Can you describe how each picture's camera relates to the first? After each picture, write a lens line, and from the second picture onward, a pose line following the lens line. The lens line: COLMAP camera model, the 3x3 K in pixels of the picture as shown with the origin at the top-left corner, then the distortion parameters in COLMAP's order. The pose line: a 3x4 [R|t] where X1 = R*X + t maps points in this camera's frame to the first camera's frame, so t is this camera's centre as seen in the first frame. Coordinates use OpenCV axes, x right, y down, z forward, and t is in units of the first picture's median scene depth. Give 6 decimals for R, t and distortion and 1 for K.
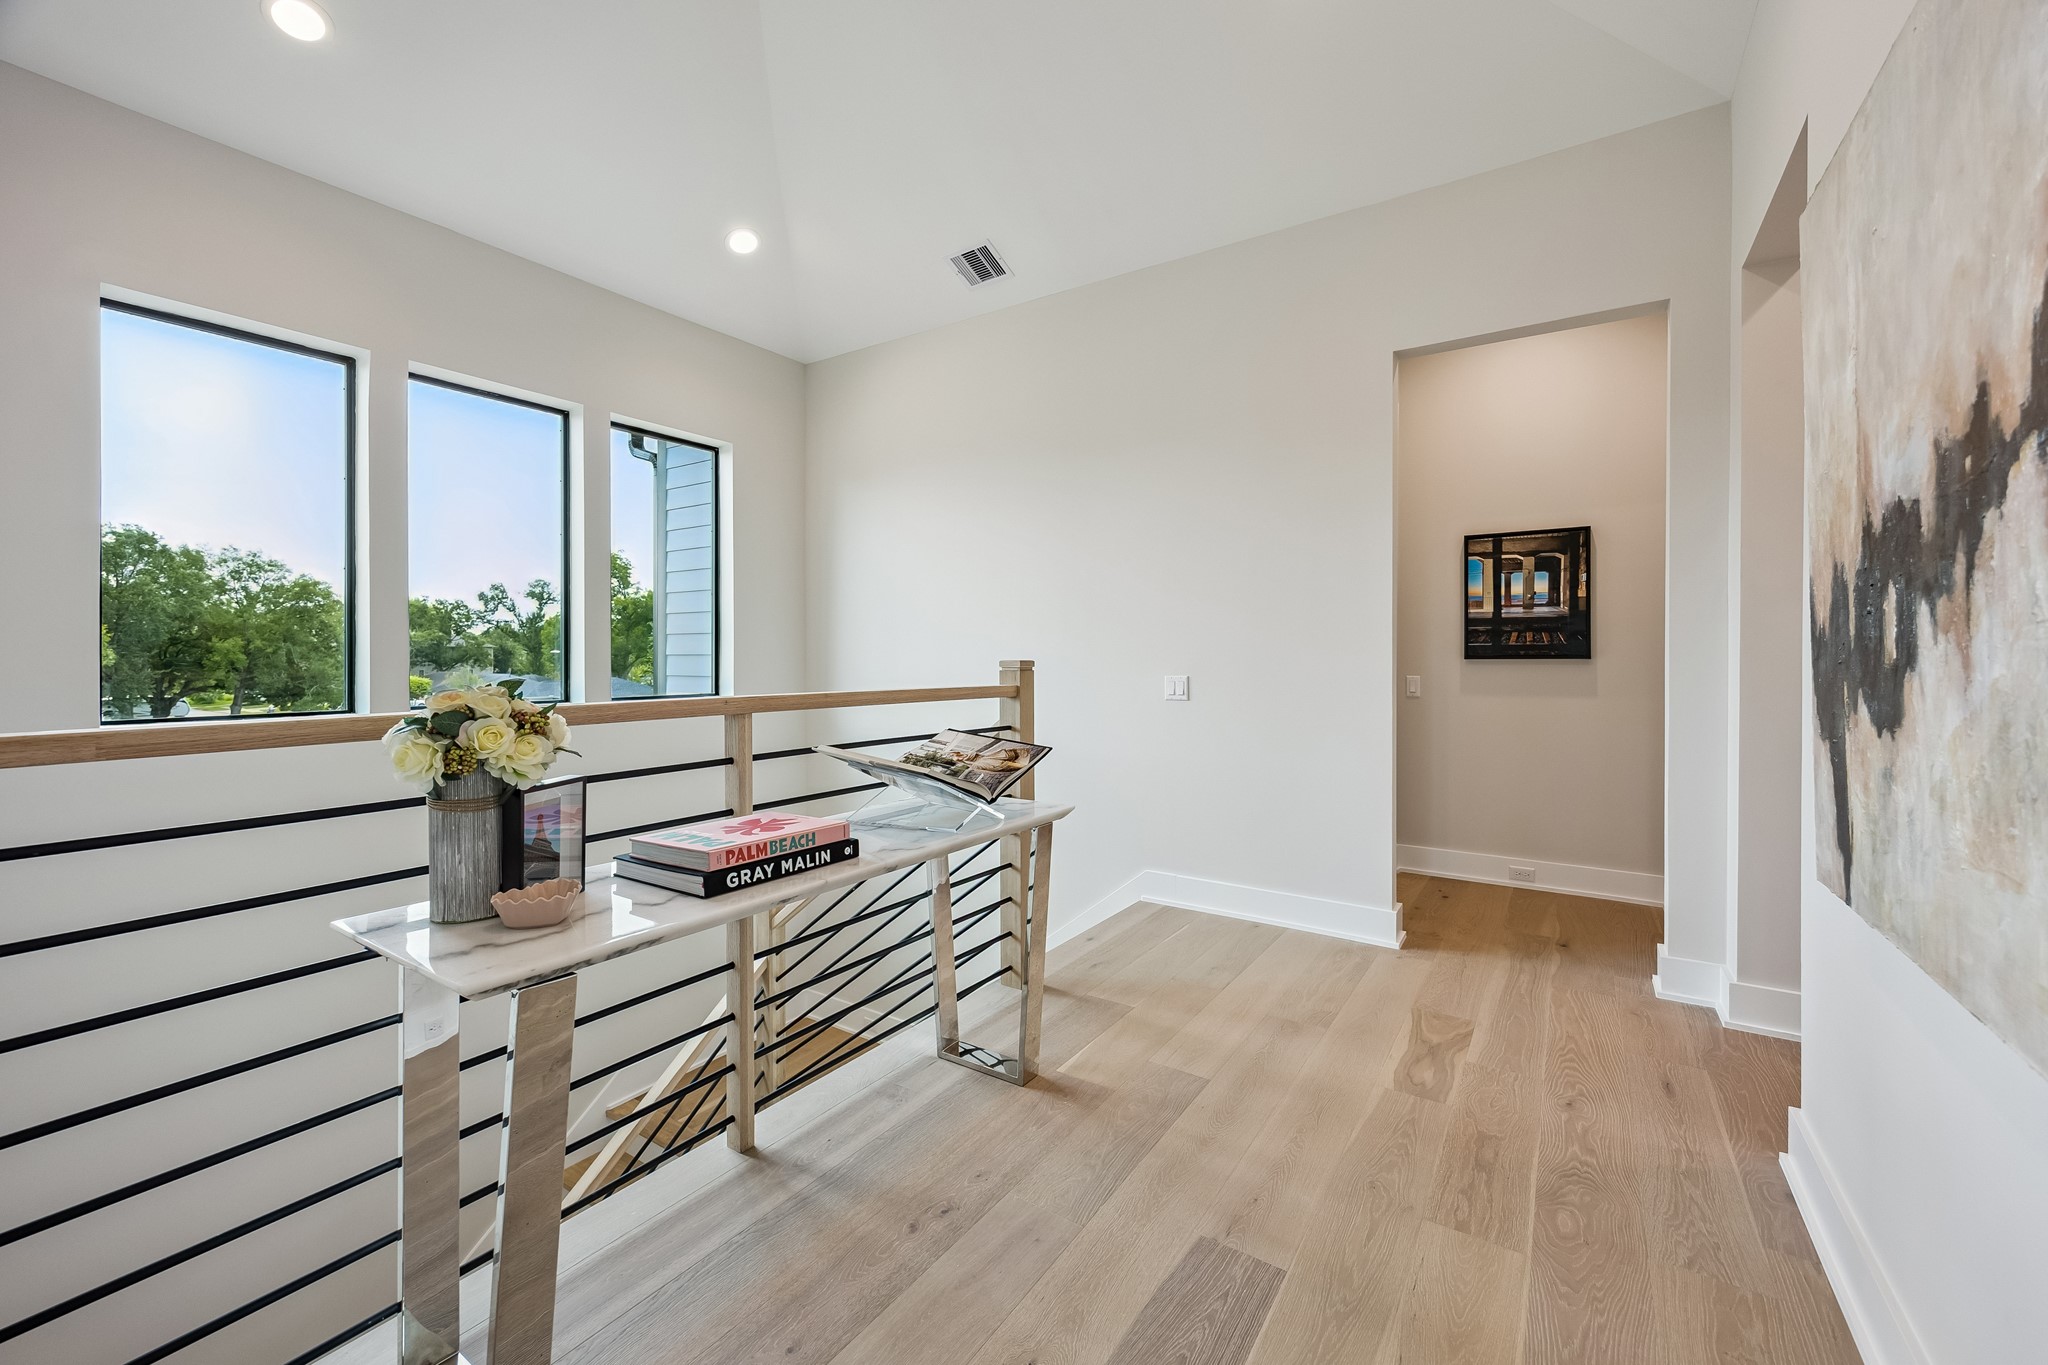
lens RADIAL K [[788.2, 0, 1040.1], [0, 788.2, 666.6], [0, 0, 1]] dist [0.003109, 0.000112]
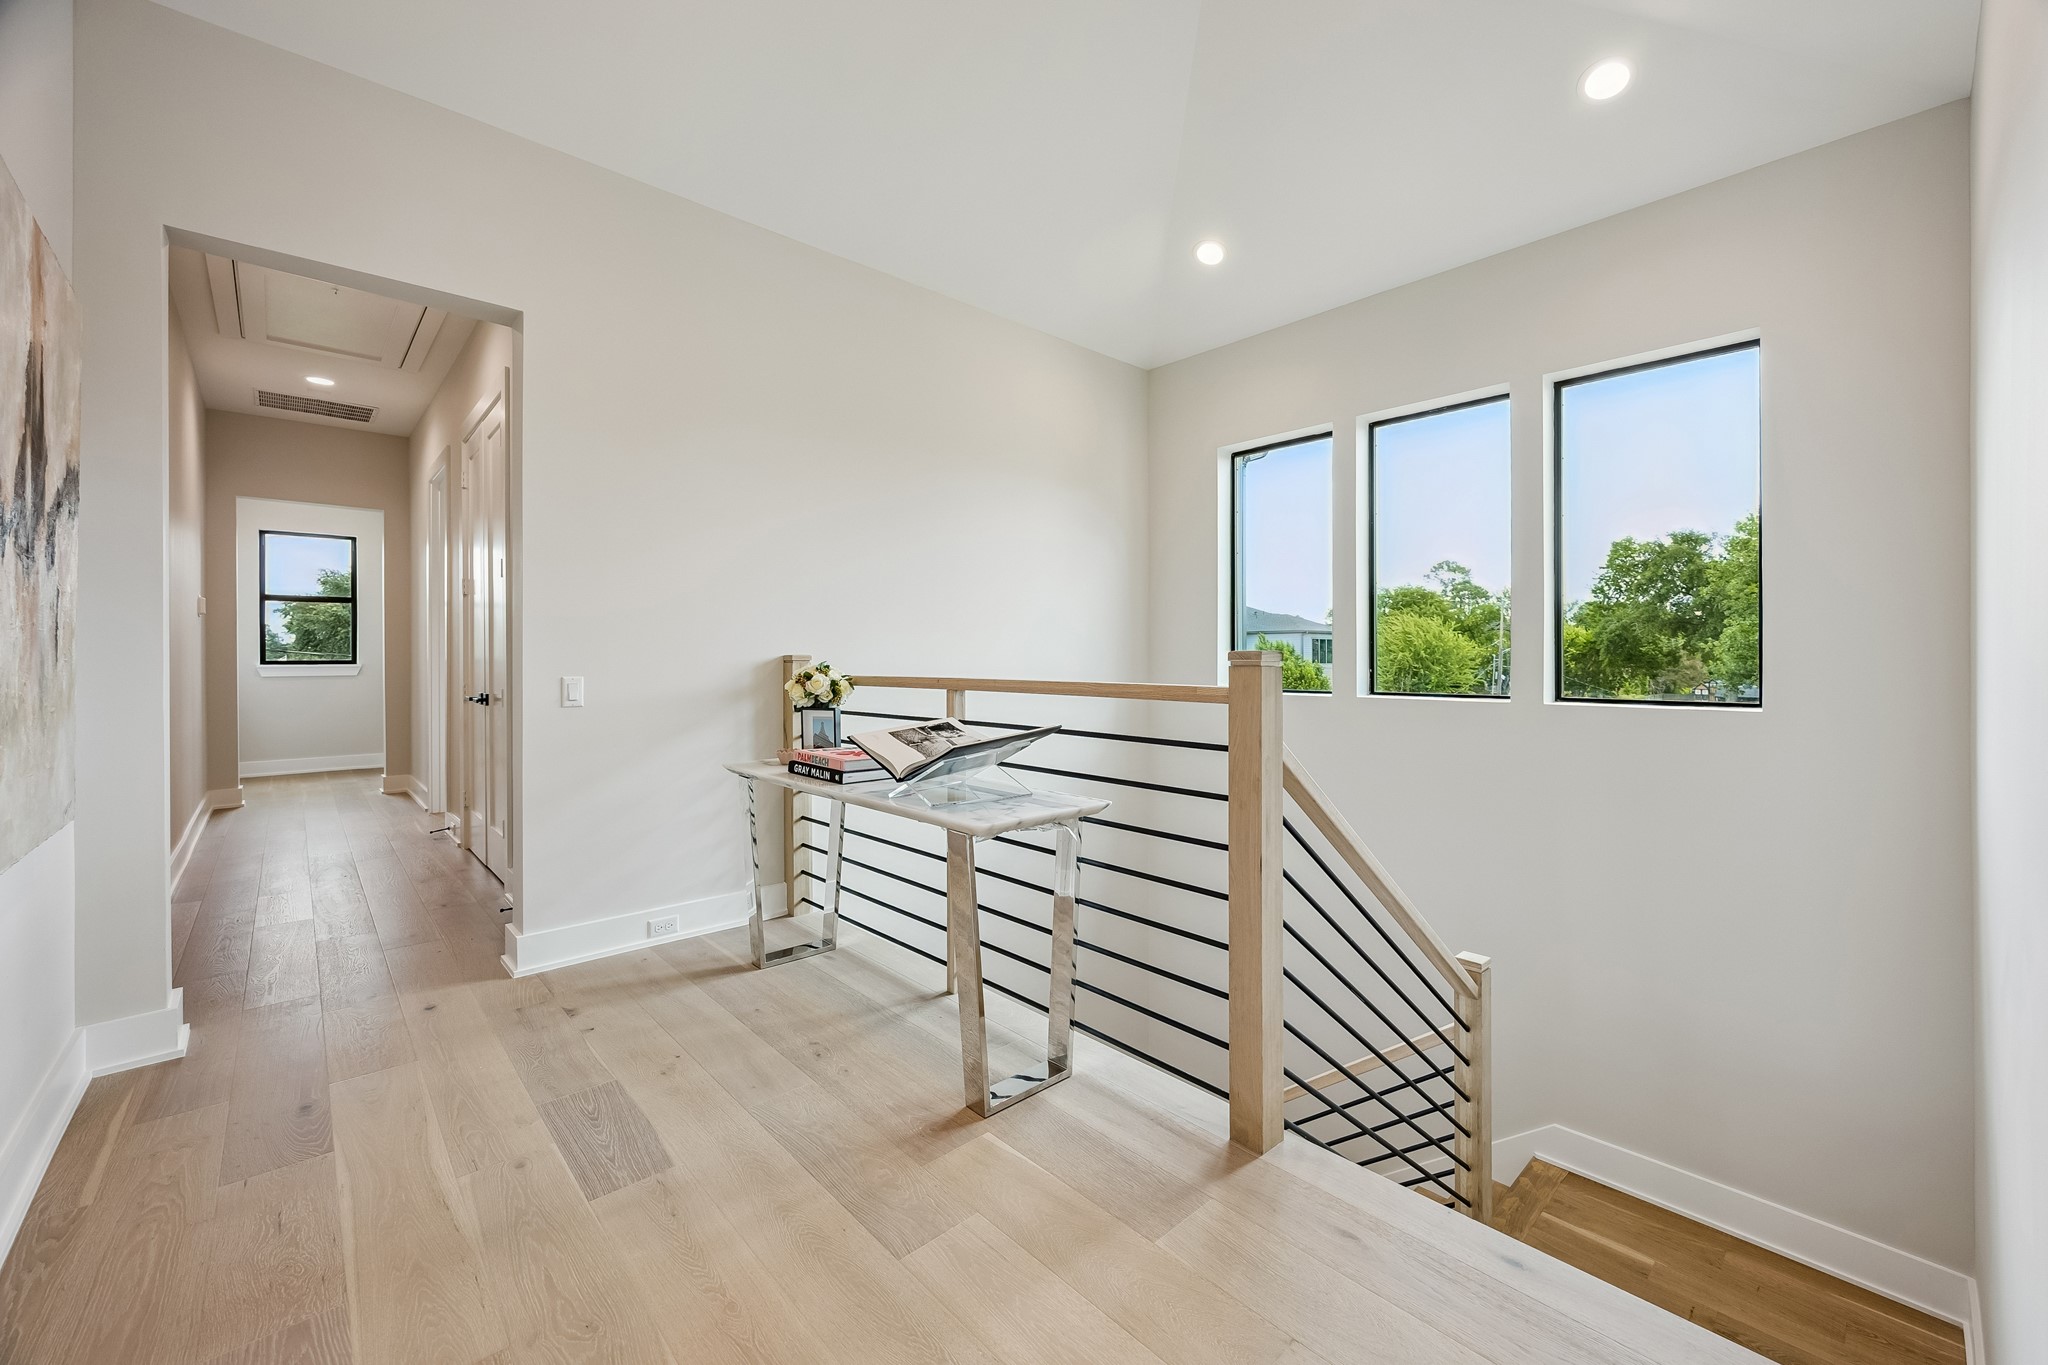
lens RADIAL K [[788.2, 0, 1040.1], [0, 788.2, 664.6], [0, 0, 1]] dist [0.003109, 0.000112]
pose [[-0.212438, 0.011220, -0.977110, 1.079065], [-0.003846, 0.999917, 0.012318, -0.004061], [0.977167, 0.006375, -0.212377, 1.592683]]
